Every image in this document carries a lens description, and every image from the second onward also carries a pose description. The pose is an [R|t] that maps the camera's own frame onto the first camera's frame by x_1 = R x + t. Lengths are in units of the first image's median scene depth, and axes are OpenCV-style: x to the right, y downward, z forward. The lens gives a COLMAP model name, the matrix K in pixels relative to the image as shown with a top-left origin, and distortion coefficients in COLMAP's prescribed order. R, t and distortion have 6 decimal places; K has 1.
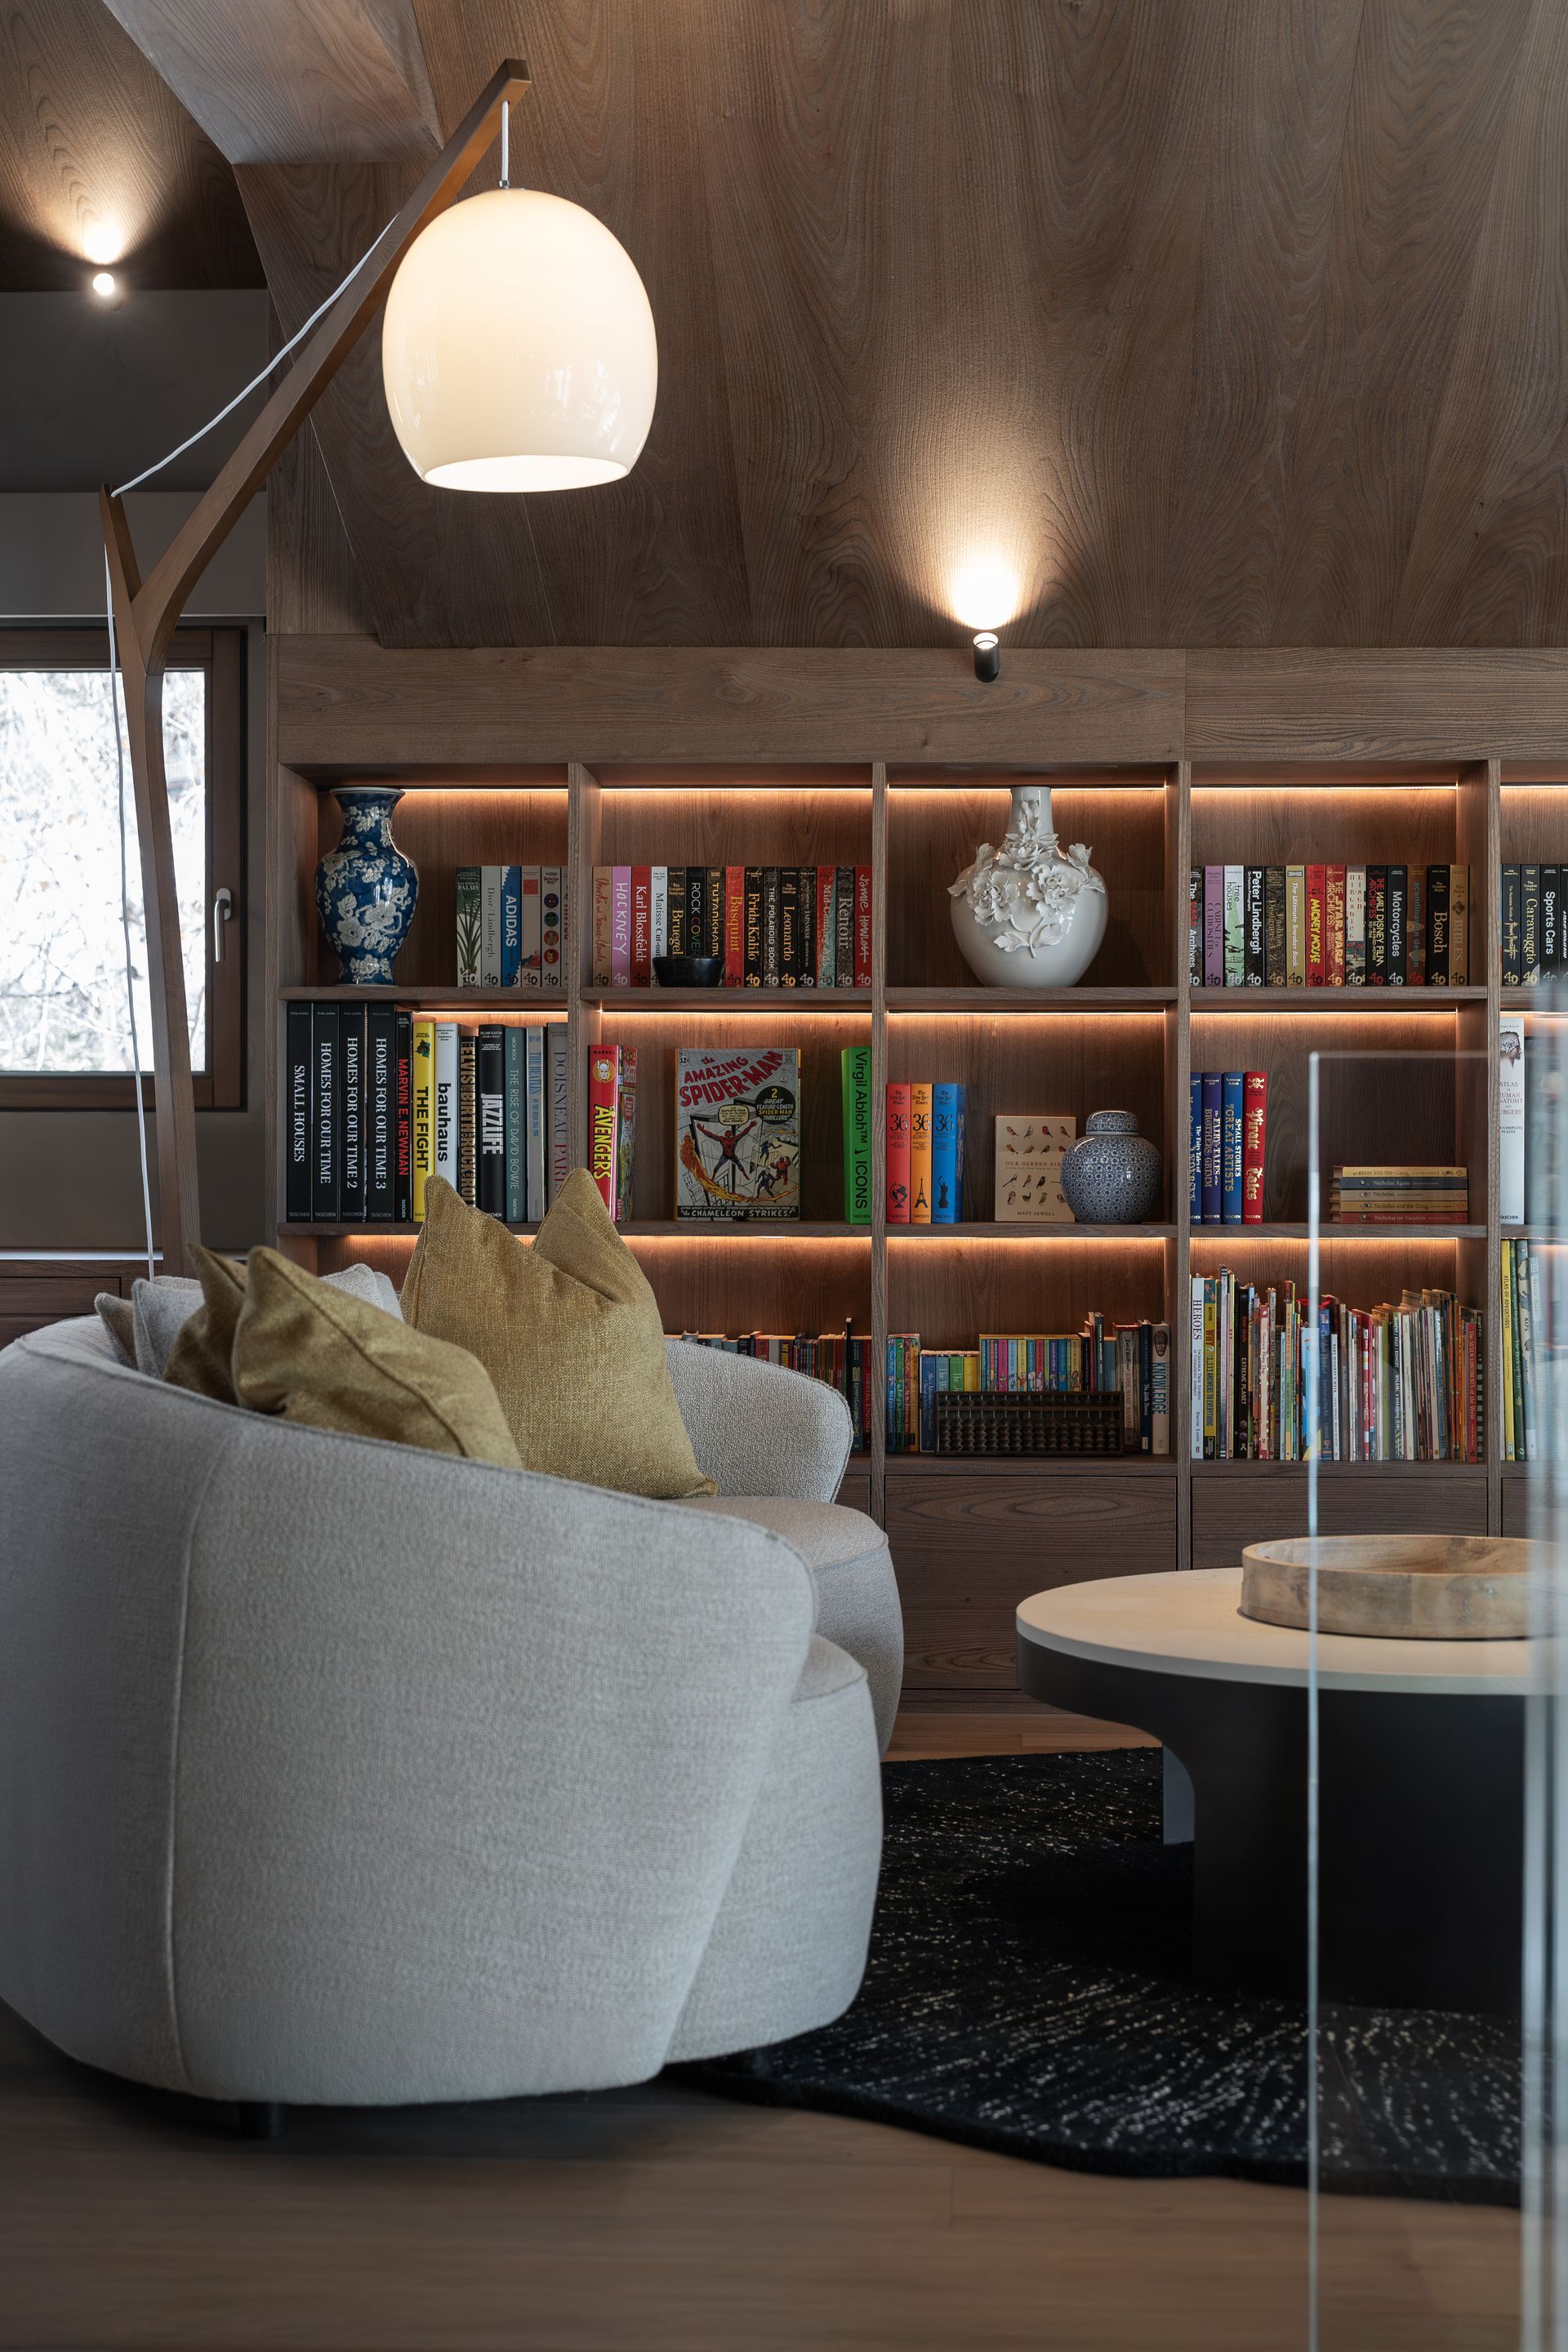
lens RADIAL K [[3659.4, 0, 782.3], [0, 3659.4, 1049.6], [0, 0, 1]] dist [0.016559, 0.000000]
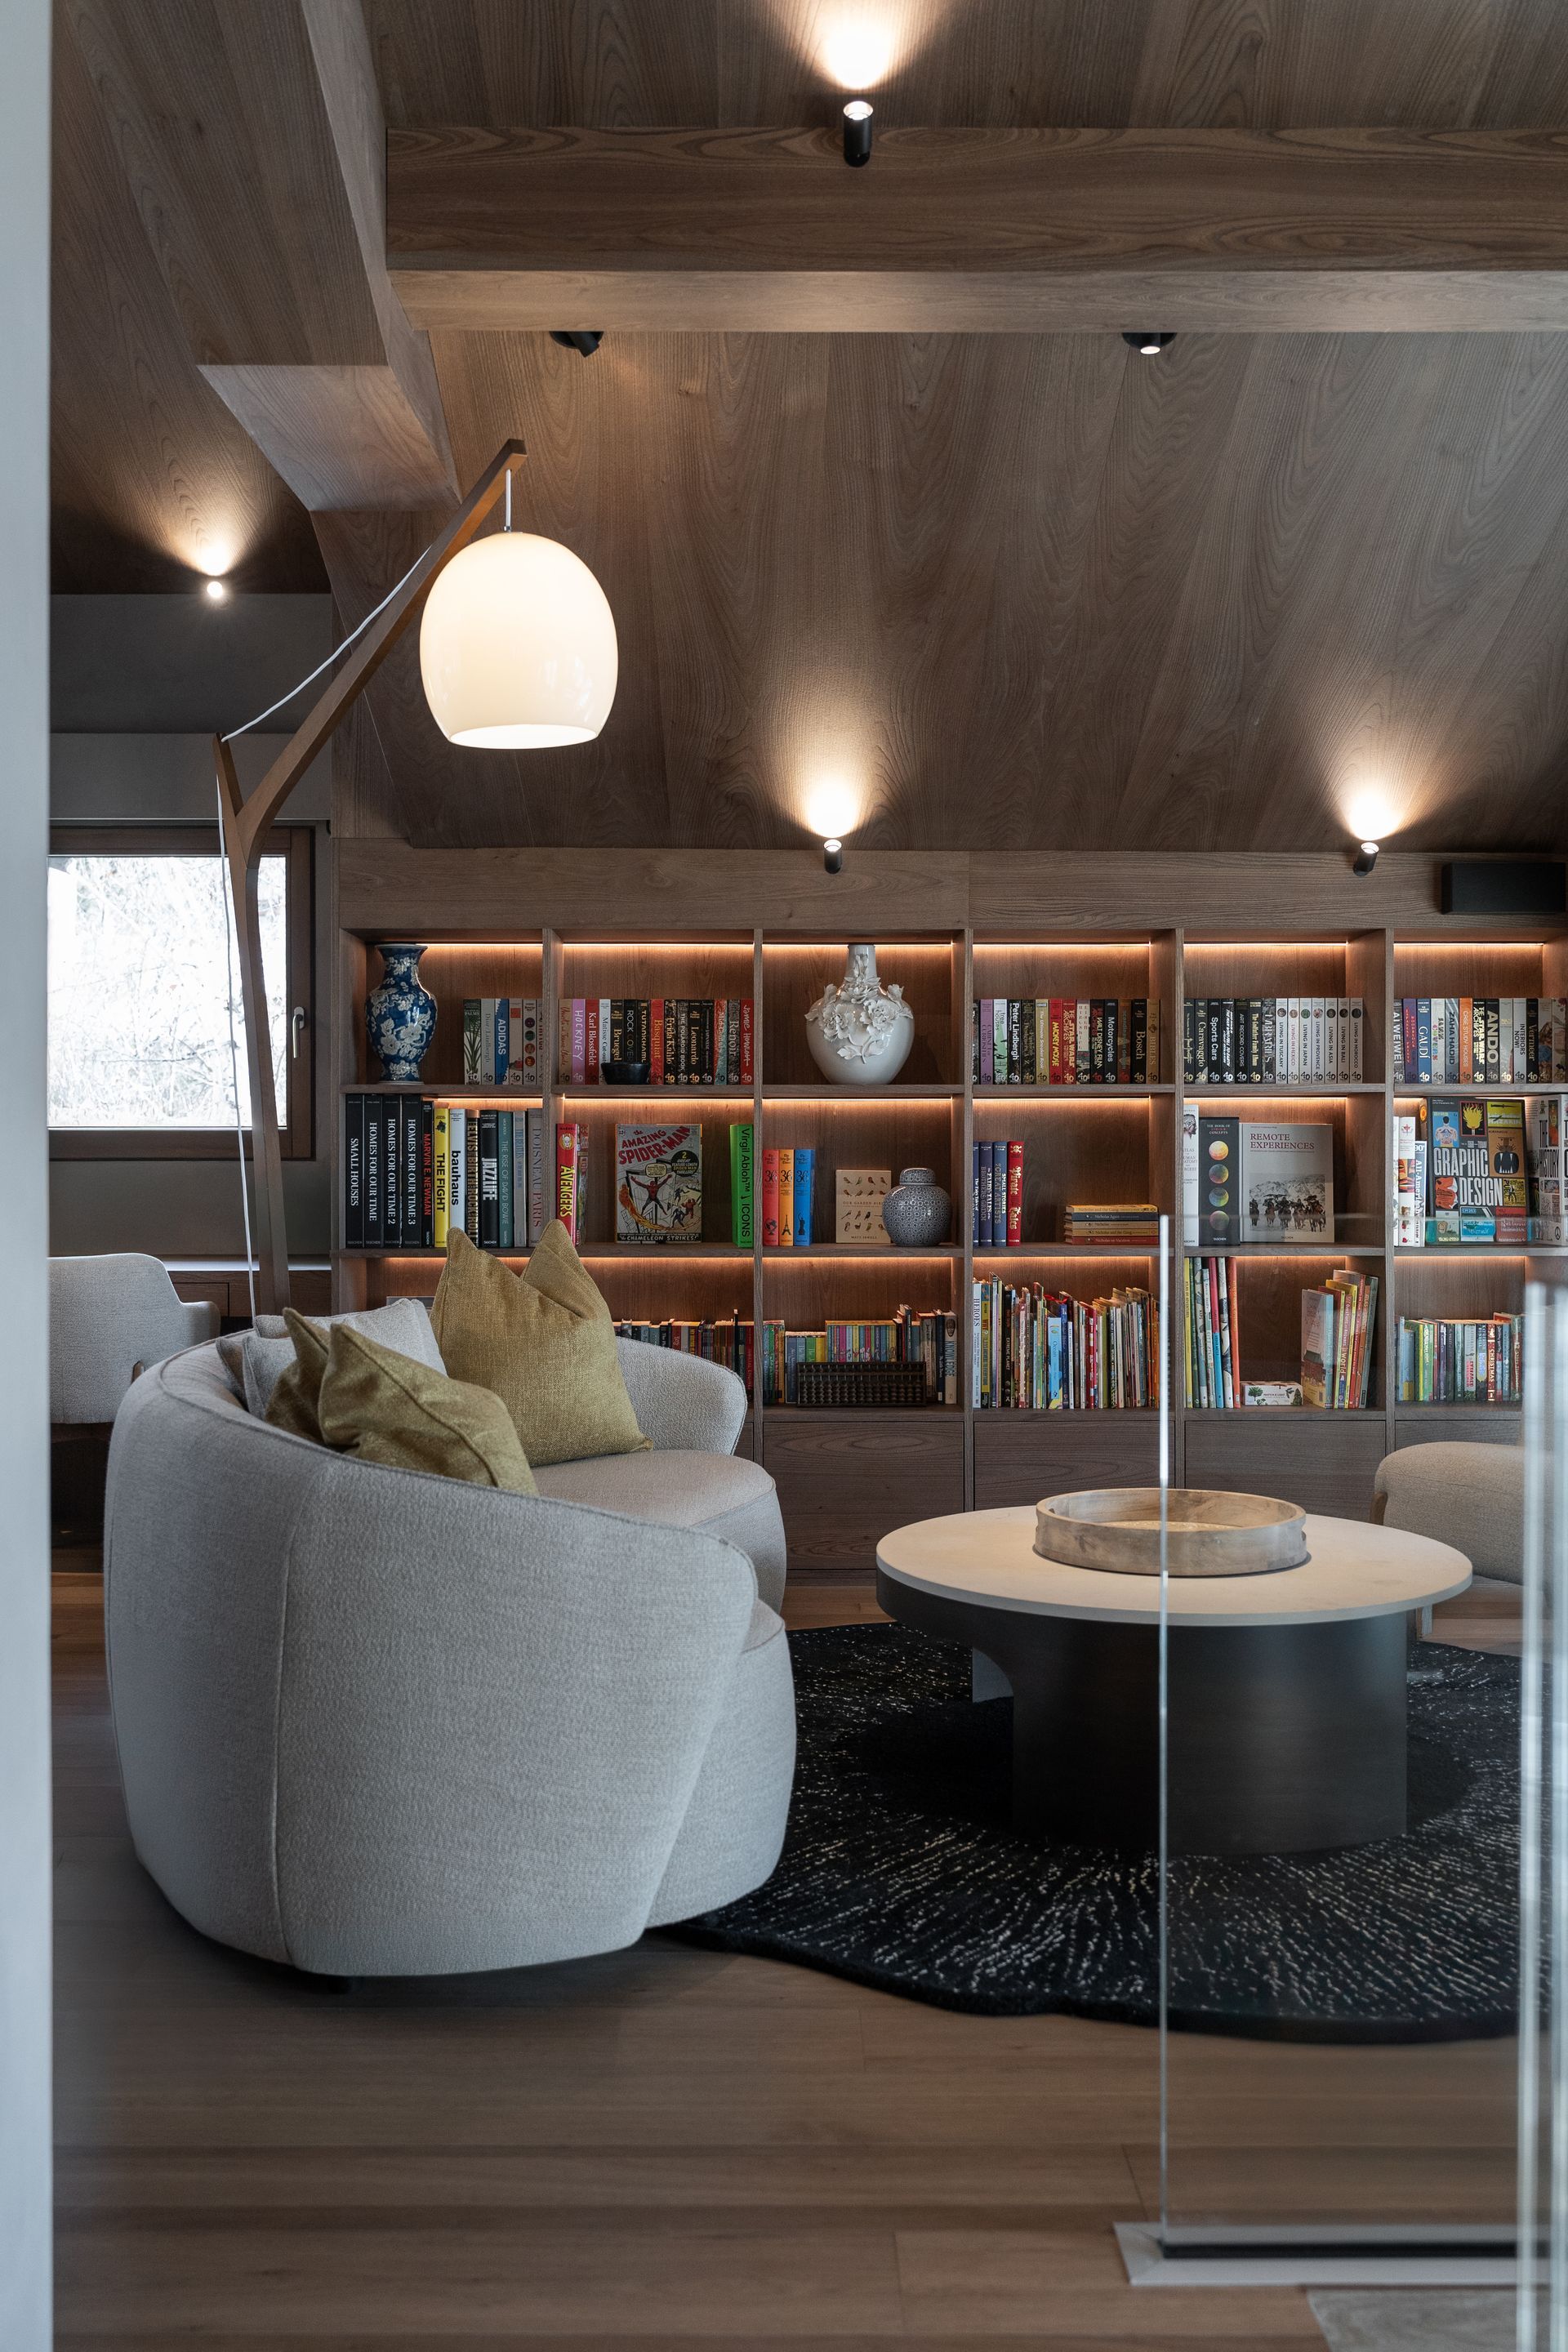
lens RADIAL K [[2315.2, 0, 766.8], [0, 2315.2, 1092.2], [0, 0, 1]] dist [-0.006171, 0.000000]
pose [[0.998640, -0.000721, 0.052122, -0.017921], [0.000151, 0.999940, 0.010938, -0.023857], [-0.052127, -0.010915, 0.998581, 0.085923]]
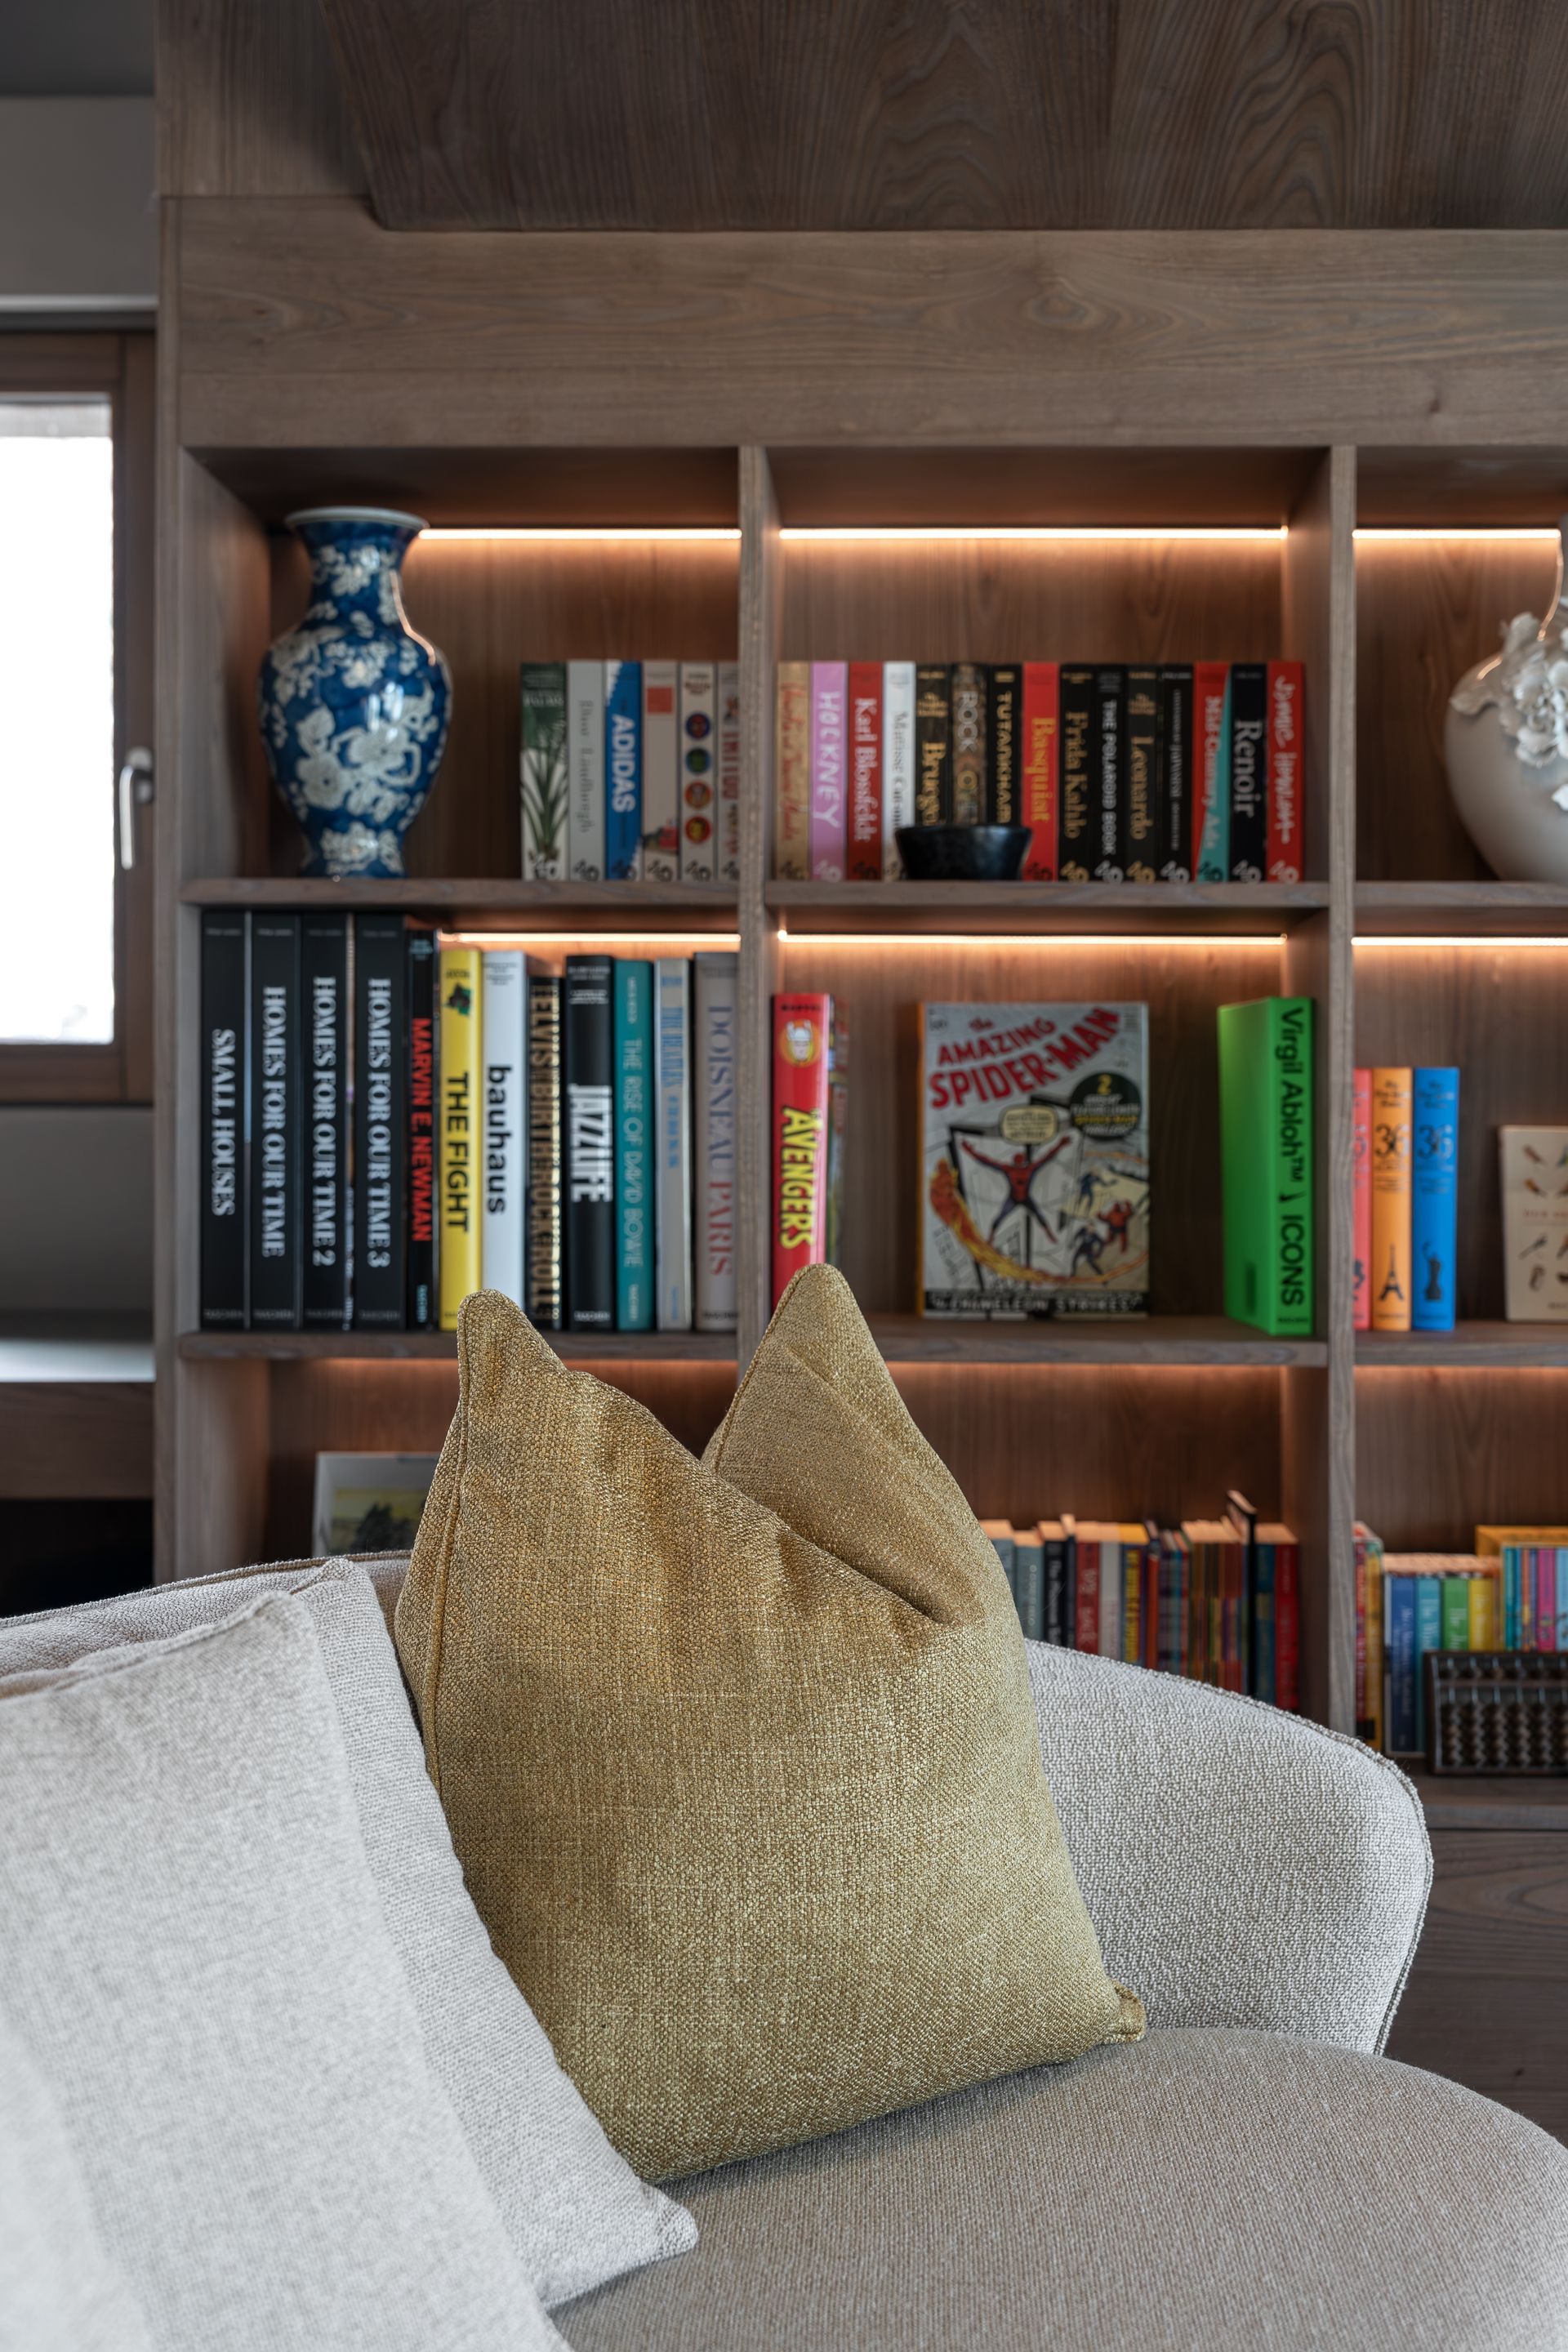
lens RADIAL K [[3067.8, 0, 780.4], [0, 3067.8, 1106.9], [0, 0, 1]] dist [-0.003260, 0.000000]
pose [[0.999983, 0.002320, 0.005256, -0.054673], [-0.002450, 0.999690, 0.024782, 0.004143], [-0.005197, -0.024794, 0.999679, 0.562937]]
